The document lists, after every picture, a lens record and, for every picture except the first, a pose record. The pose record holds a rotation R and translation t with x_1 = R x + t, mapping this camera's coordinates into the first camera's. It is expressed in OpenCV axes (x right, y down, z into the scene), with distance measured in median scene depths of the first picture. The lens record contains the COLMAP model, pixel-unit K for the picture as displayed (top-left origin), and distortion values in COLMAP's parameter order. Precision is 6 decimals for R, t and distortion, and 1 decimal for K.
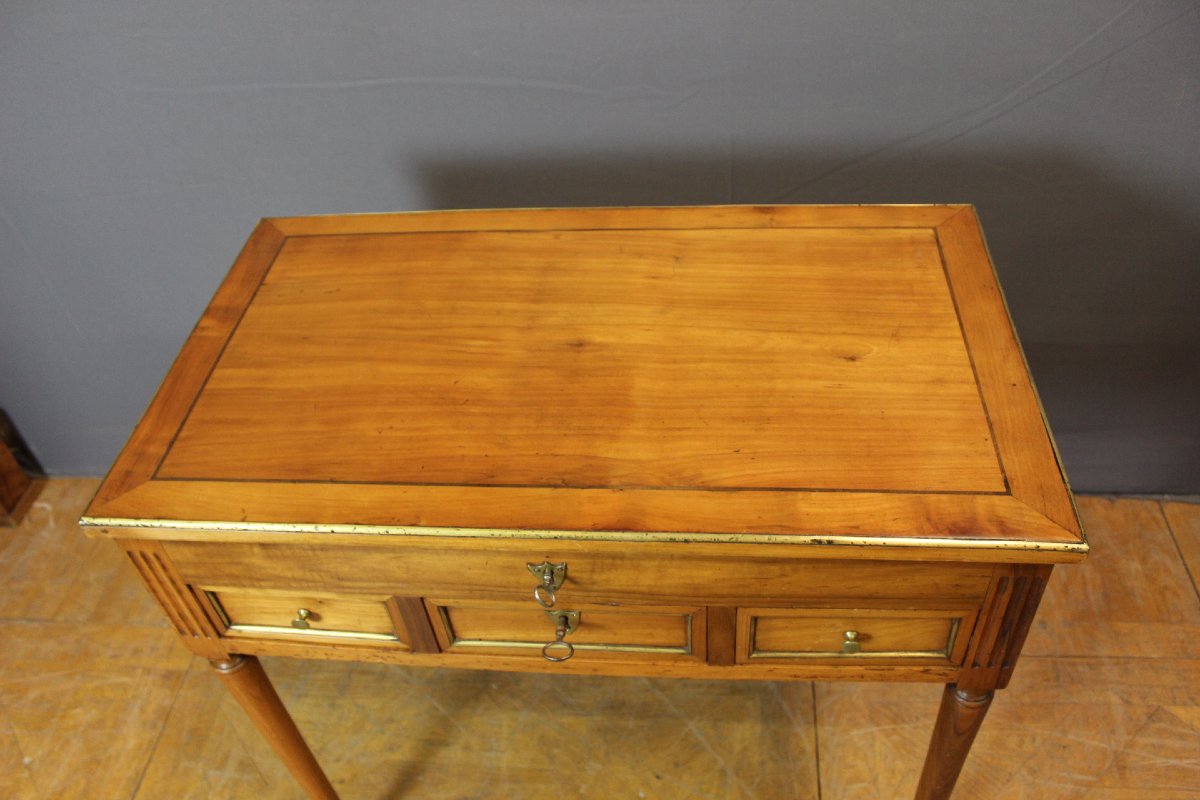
lens RADIAL K [[1013.8, 0, 596.3], [0, 1013.8, 403.7], [0, 0, 1]] dist [-0.164783, 0.152720]
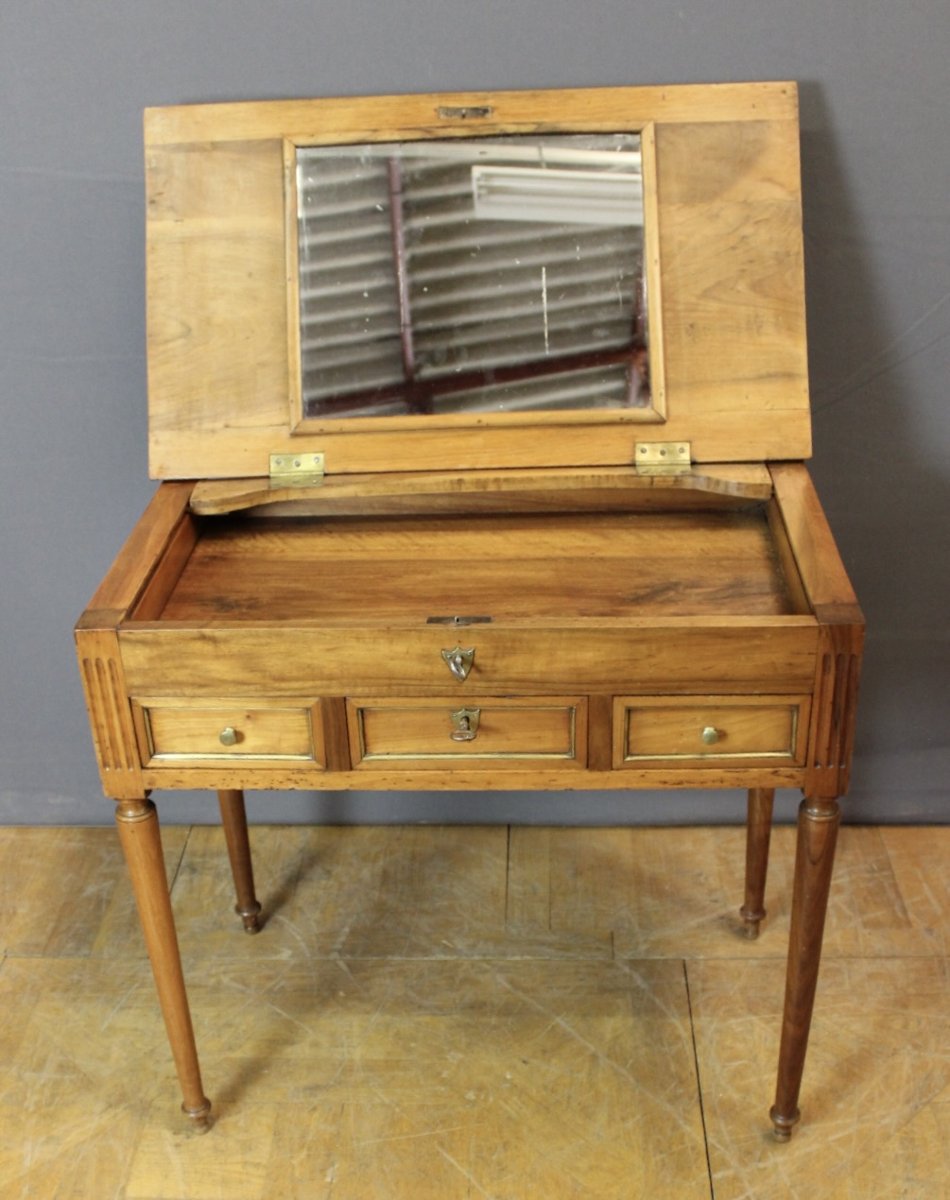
lens RADIAL K [[1552.9, 0, 461.3], [0, 1552.9, 735.4], [0, 0, 1]] dist [-0.148319, 0.048175]
pose [[0.997770, 0.016521, 0.064667, -0.097315], [-0.002445, 0.977276, -0.211956, 0.388225], [-0.066699, 0.211325, 0.975137, -0.478110]]
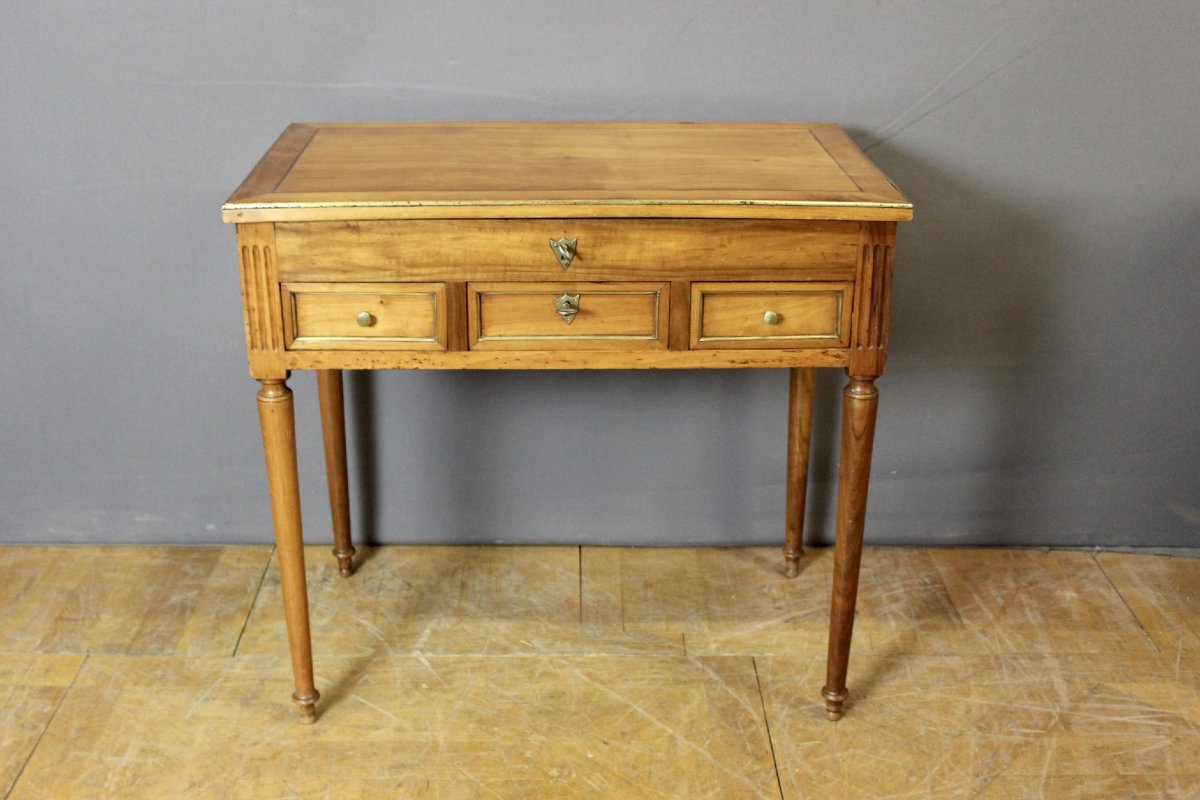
lens RADIAL K [[1436.9, 0, 599.5], [0, 1436.9, 406.0], [0, 0, 1]] dist [-0.078021, 0.055770]
pose [[0.990107, 0.040819, 0.134249, -0.143992], [0.007956, 0.938881, -0.344150, 0.552884], [-0.140092, 0.341813, 0.929267, -0.398501]]
